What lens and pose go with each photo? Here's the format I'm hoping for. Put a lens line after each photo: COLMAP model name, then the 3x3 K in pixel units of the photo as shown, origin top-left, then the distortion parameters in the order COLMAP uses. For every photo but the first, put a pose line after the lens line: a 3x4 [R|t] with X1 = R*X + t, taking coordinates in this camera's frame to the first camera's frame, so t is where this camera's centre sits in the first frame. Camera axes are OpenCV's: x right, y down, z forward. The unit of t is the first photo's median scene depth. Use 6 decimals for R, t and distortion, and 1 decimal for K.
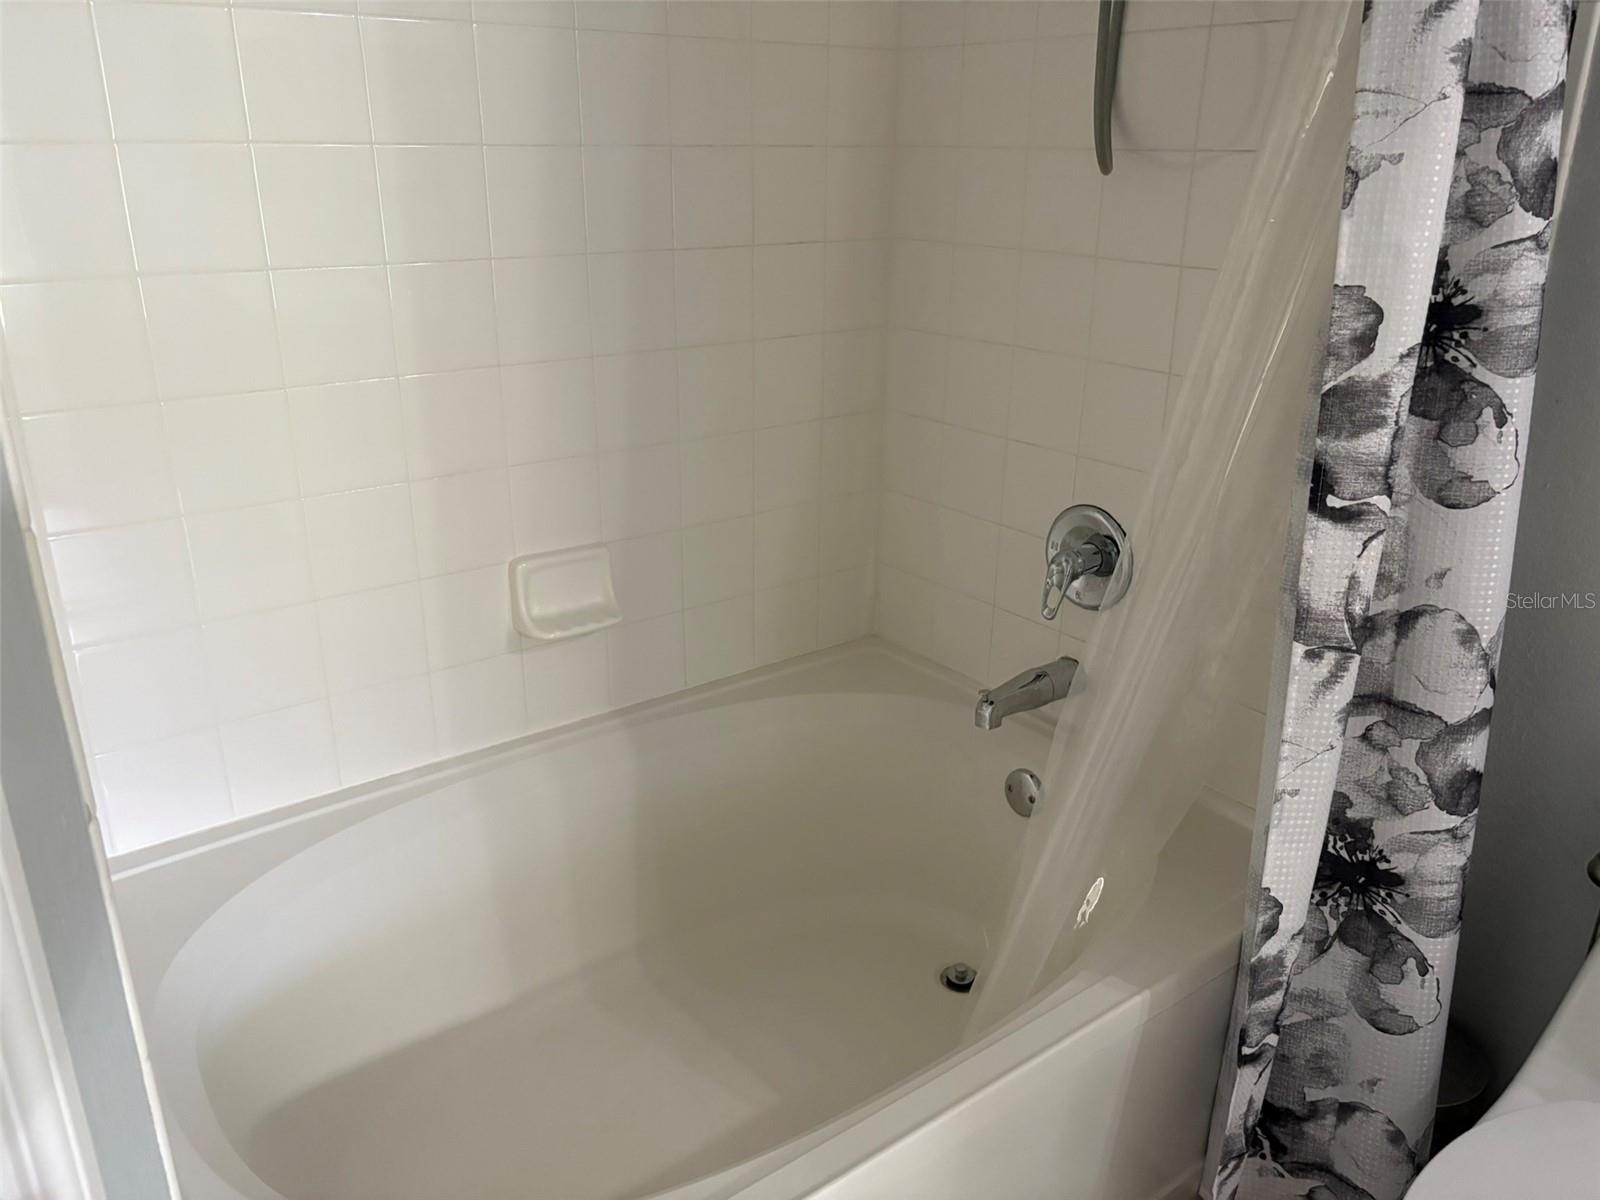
lens RADIAL K [[1207.7, 0, 796.4], [0, 1207.7, 610.2], [0, 0, 1]] dist [0.041024, -0.049734]
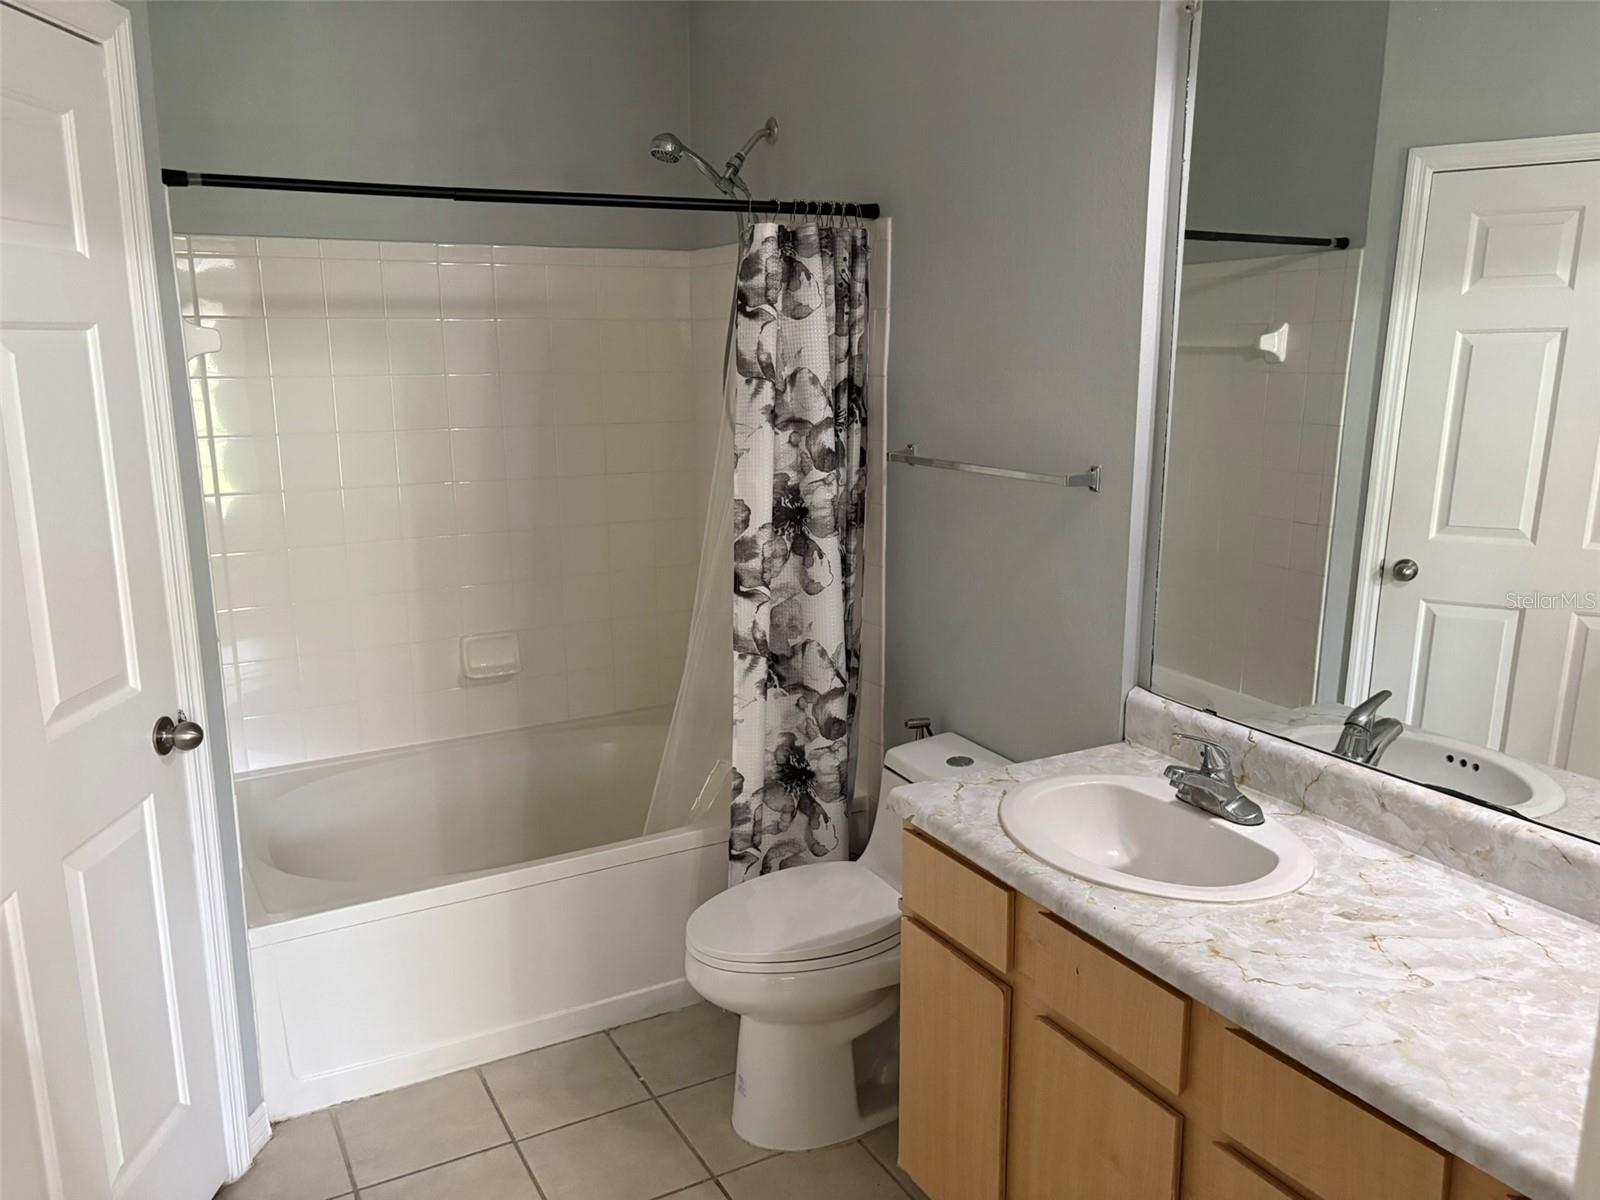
lens RADIAL K [[1207.7, 0, 810.5], [0, 1207.7, 601.2], [0, 0, 1]] dist [0.041024, -0.049734]
pose [[0.990870, 0.013041, -0.134190, 0.820709], [-0.035556, 0.985352, -0.166785, 0.295006], [0.130050, 0.170034, 0.976819, -1.161839]]
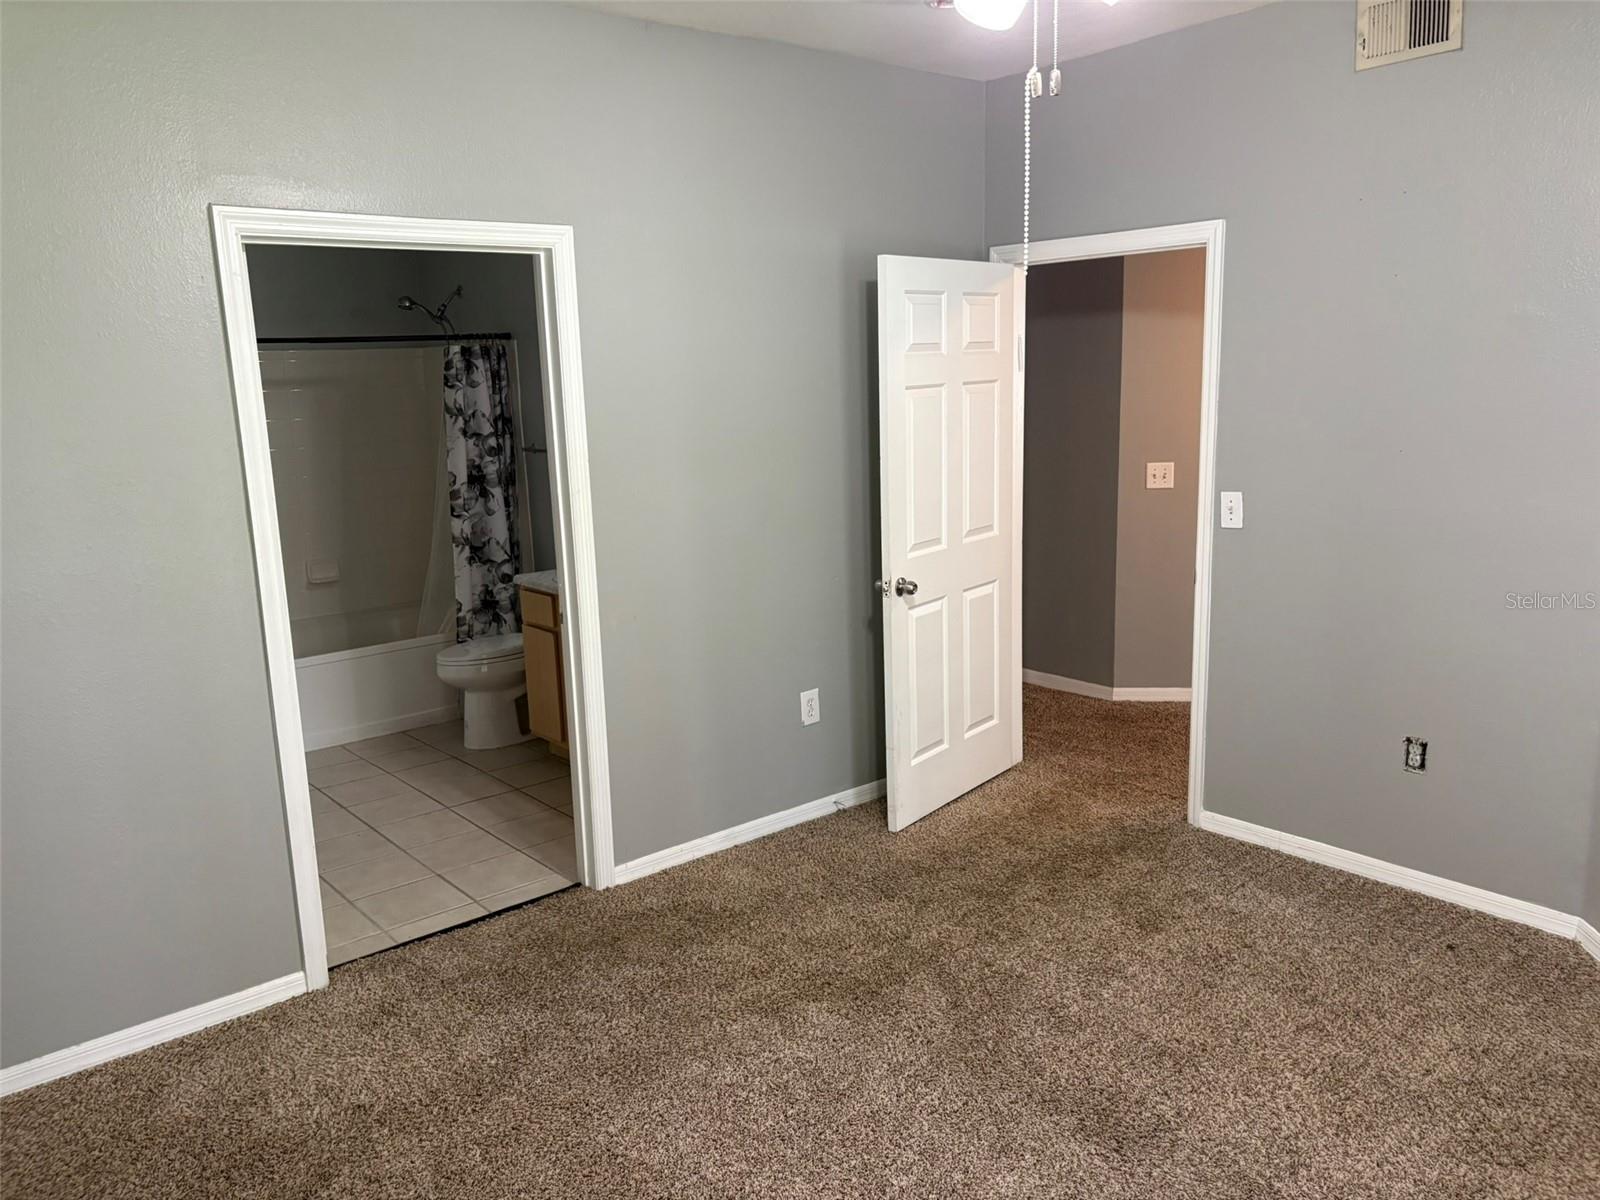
lens RADIAL K [[1207.7, 0, 837.3], [0, 1207.7, 573.3], [0, 0, 1]] dist [0.041024, -0.049734]
pose [[0.996051, -0.060839, 0.064653, 1.545017], [0.073396, 0.974034, -0.214177, 1.231803], [-0.049944, 0.218076, 0.974653, -3.587499]]
